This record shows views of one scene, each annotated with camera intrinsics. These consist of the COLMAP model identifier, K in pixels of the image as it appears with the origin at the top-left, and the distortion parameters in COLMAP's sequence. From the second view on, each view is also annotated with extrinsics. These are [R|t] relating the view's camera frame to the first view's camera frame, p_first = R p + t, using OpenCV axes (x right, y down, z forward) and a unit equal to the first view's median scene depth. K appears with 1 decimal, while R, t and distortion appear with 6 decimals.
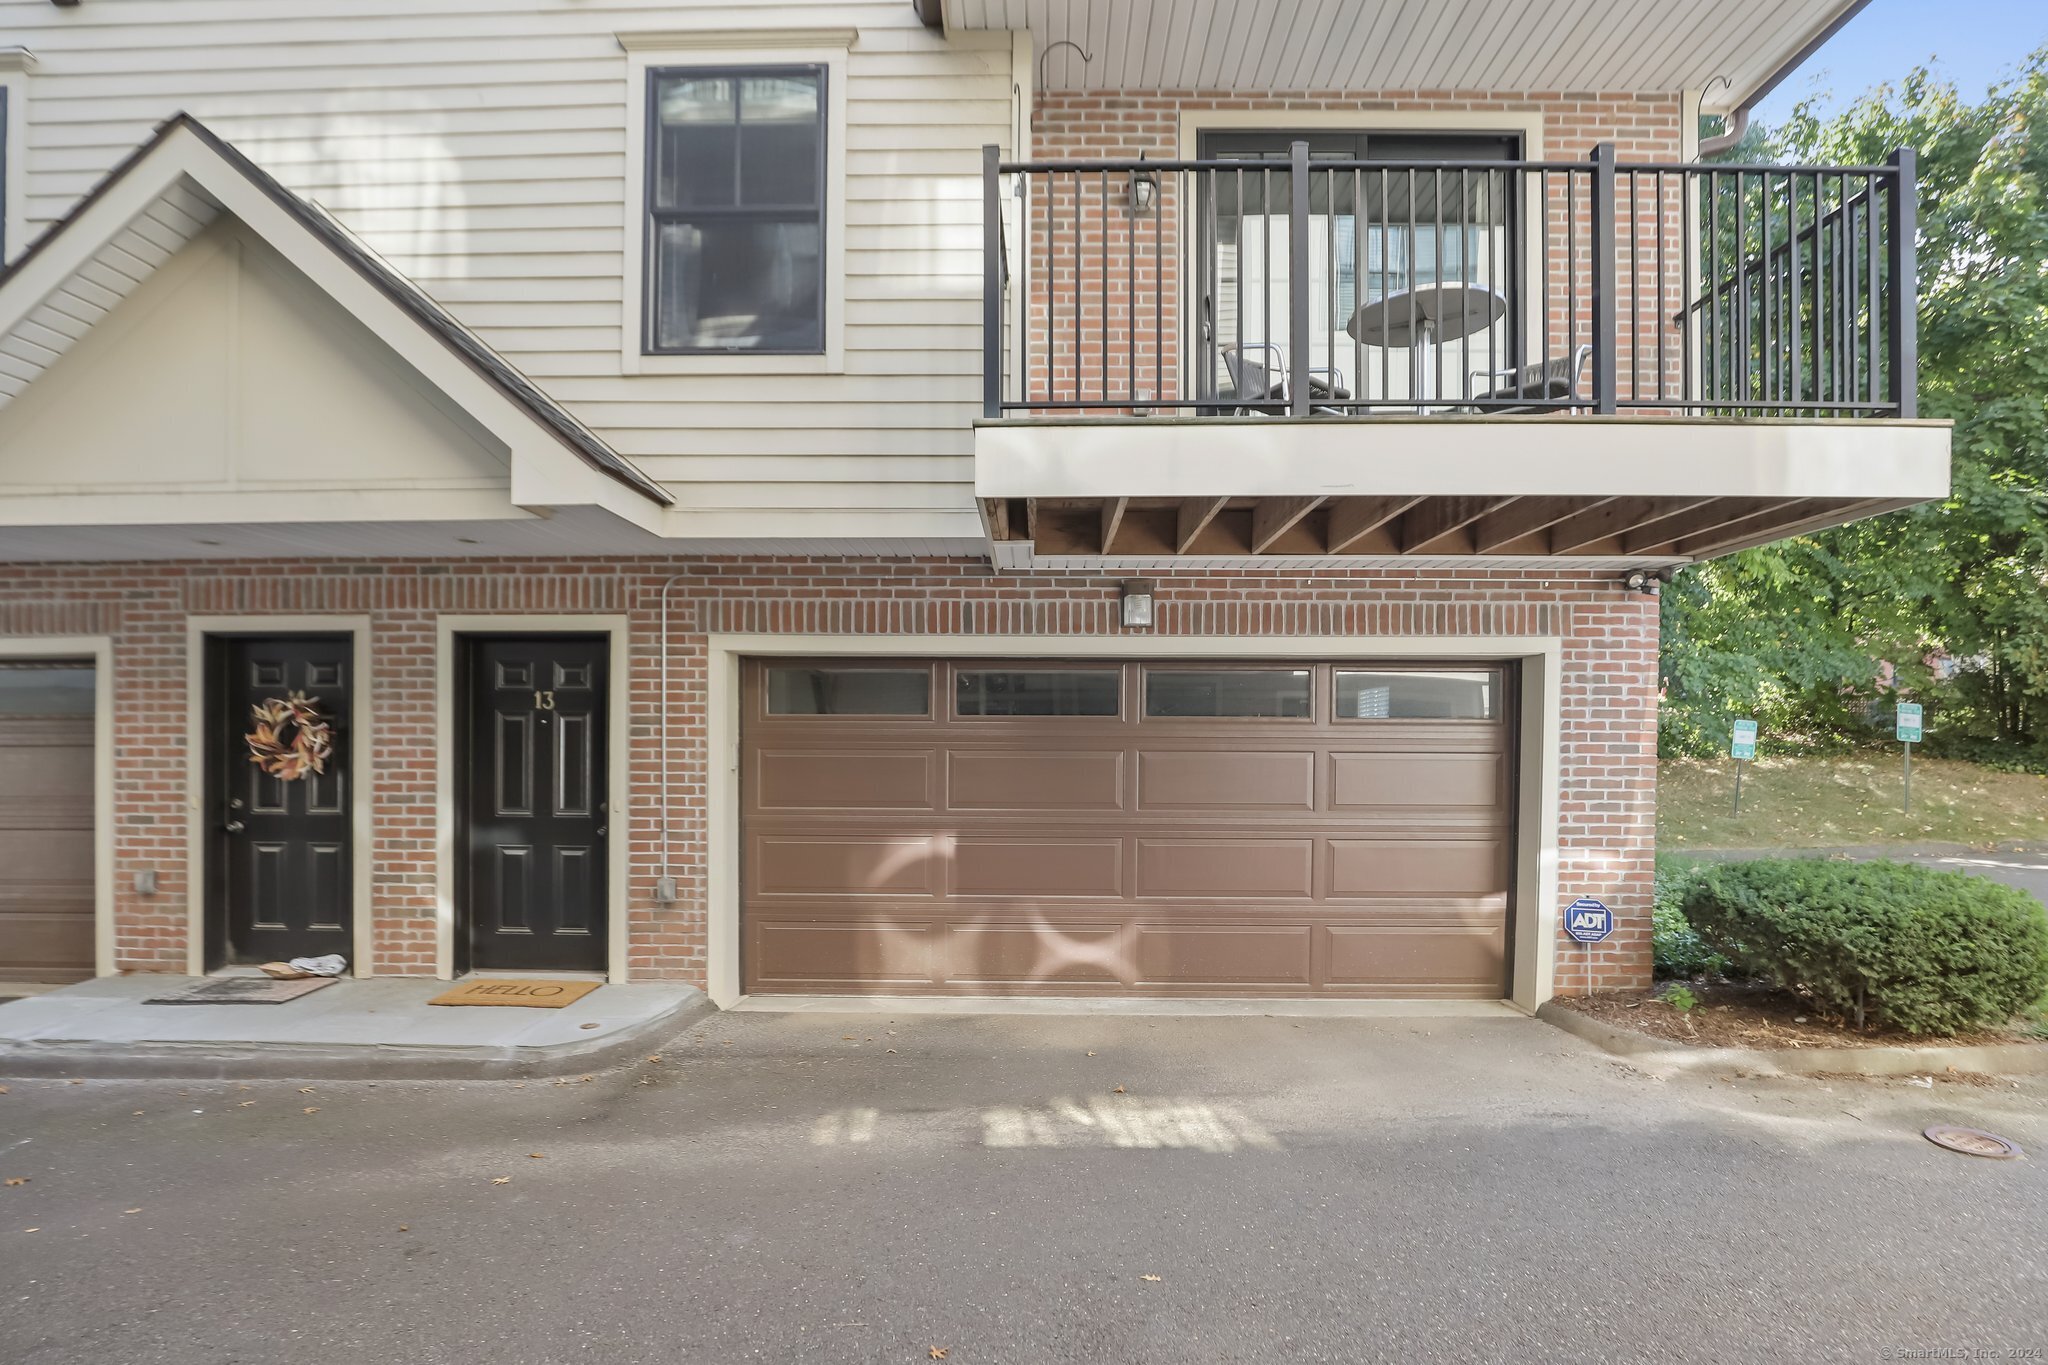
lens RADIAL K [[998.6, 0, 1025.0], [0, 998.6, 737.4], [0, 0, 1]] dist [-0.025901, -0.000539]
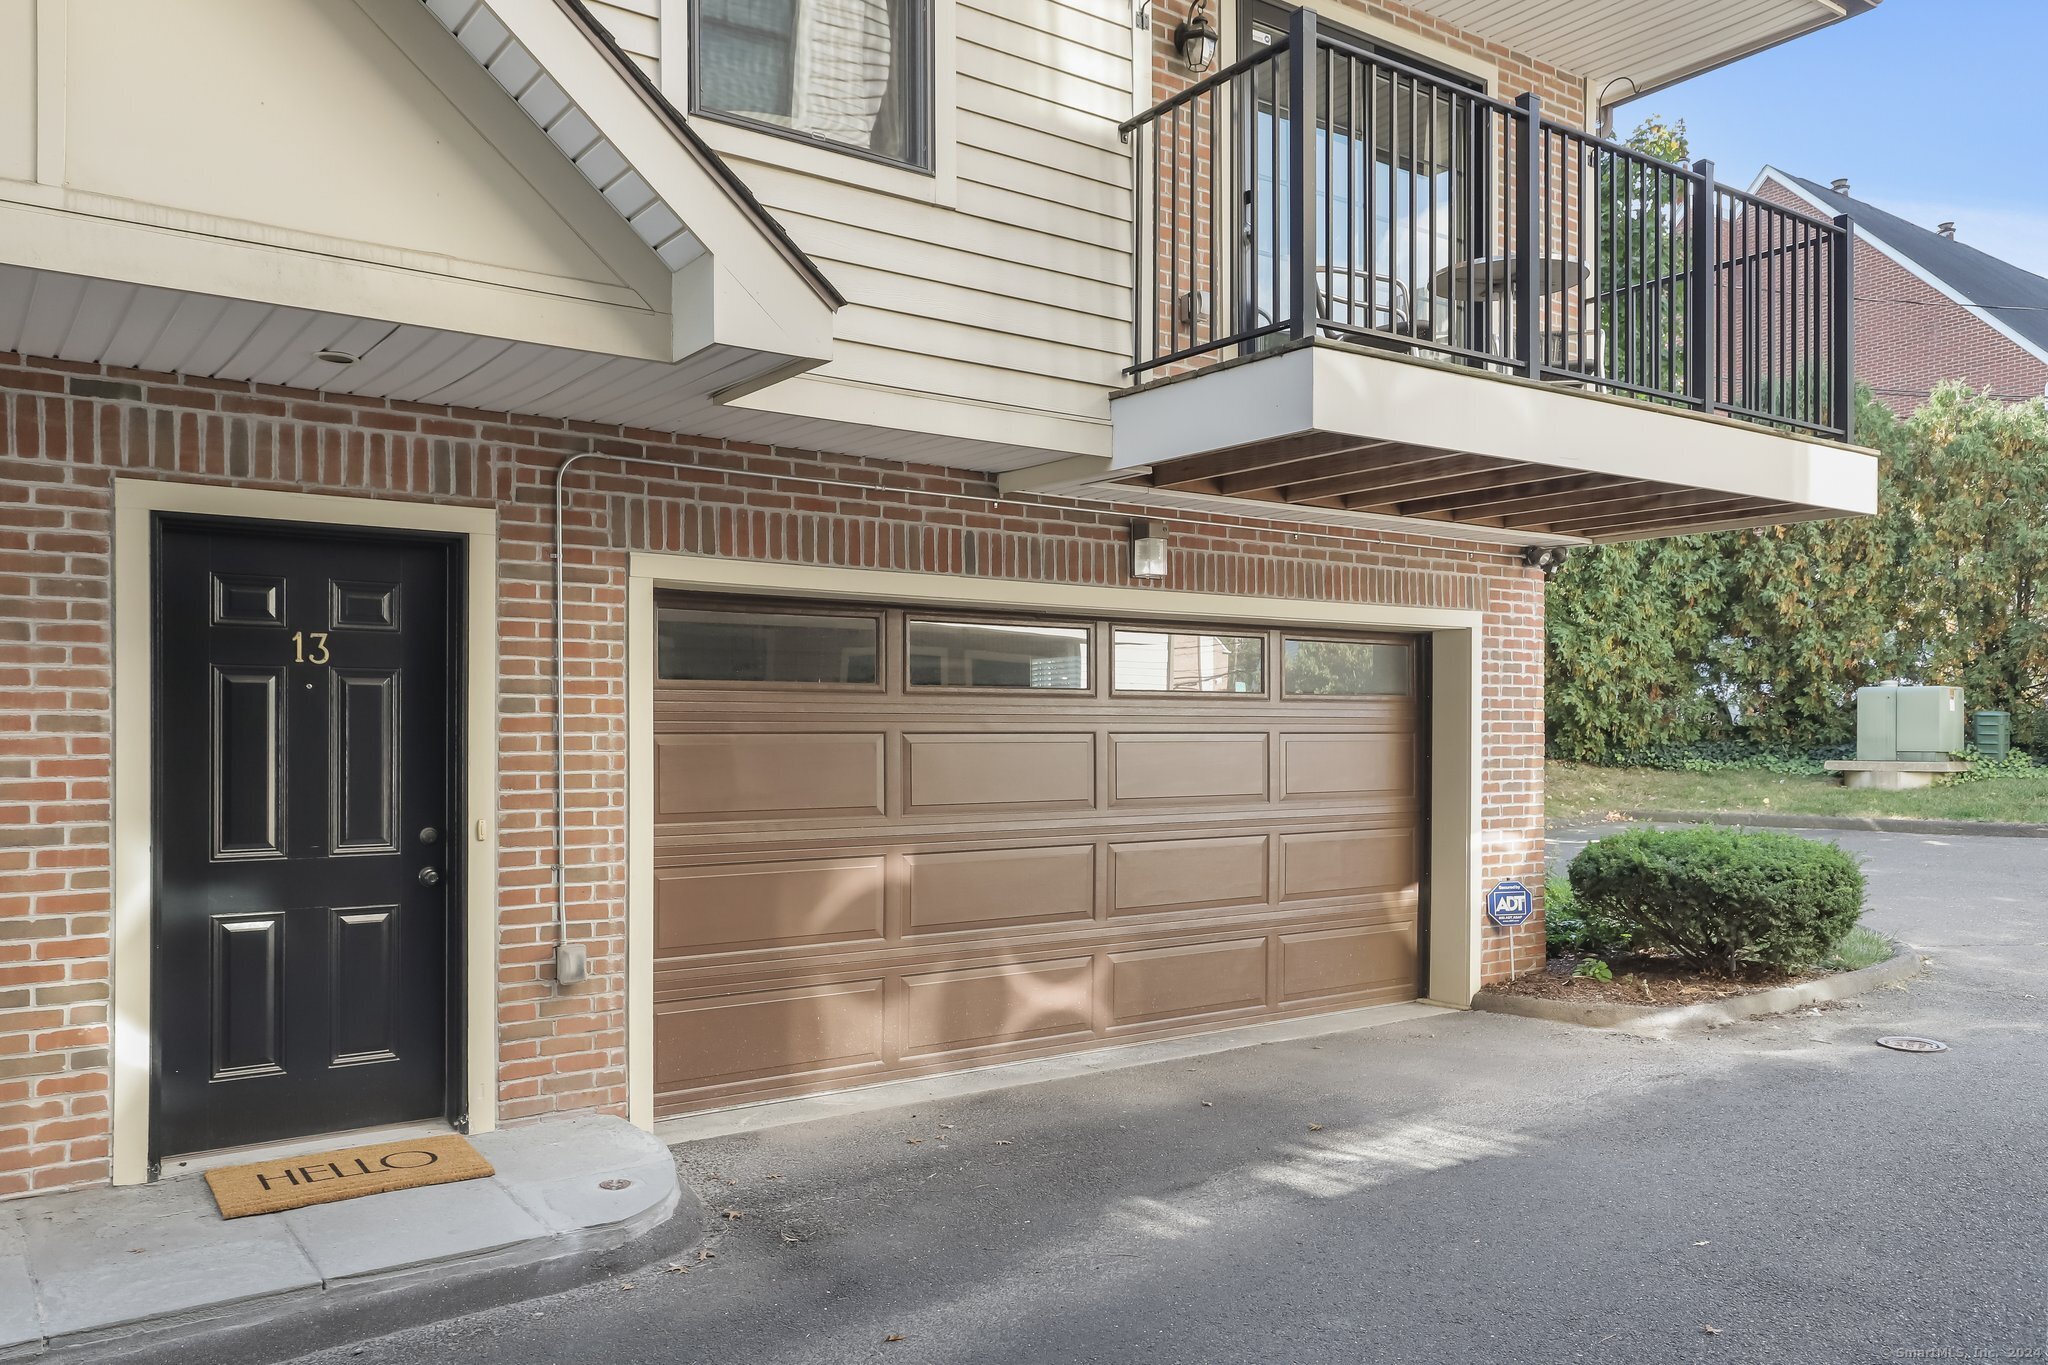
lens RADIAL K [[1516.0, 0, 1021.5], [0, 1516.0, 706.3], [0, 0, 1]] dist [0.014248, 0.002799]
pose [[0.802555, 0.004502, 0.596561, -0.691025], [0.003320, 0.999922, -0.012012, 0.006914], [-0.596569, 0.011620, 0.802478, 0.081072]]
